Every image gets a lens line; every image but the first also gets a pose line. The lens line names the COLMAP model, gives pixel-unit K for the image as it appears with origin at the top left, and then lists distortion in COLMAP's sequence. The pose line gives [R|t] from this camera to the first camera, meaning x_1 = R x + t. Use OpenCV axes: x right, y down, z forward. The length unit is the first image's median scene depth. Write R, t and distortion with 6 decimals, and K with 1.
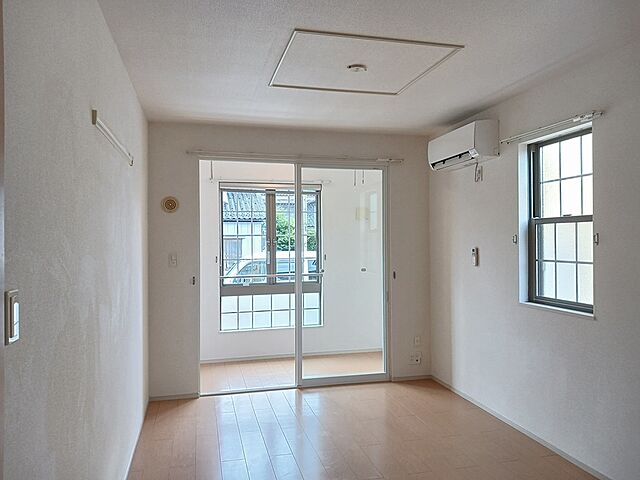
lens RADIAL K [[492.3, 0, 320.0], [0, 492.3, 240.0], [0, 0, 1]] dist [0.104539, 0.000242]
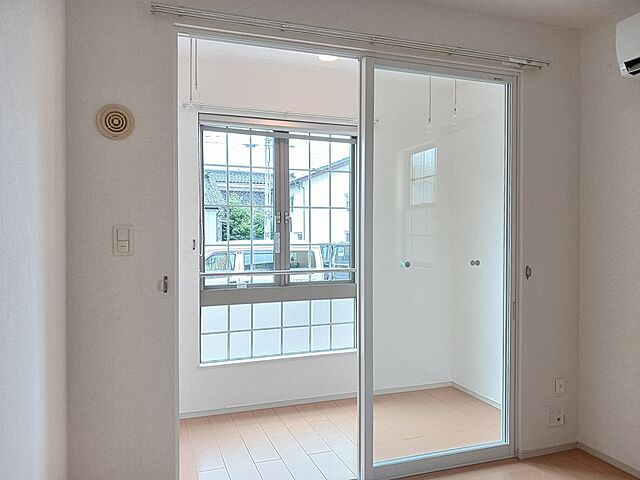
lens RADIAL K [[505.3, 0, 320.0], [0, 505.3, 240.0], [0, 0, 1]] dist [-0.003738, -0.002711]
pose [[0.995130, 0.006866, 0.098331, -0.153359], [-0.008452, 0.999841, 0.015718, 0.030556], [-0.098208, -0.016473, 0.995030, 0.498699]]
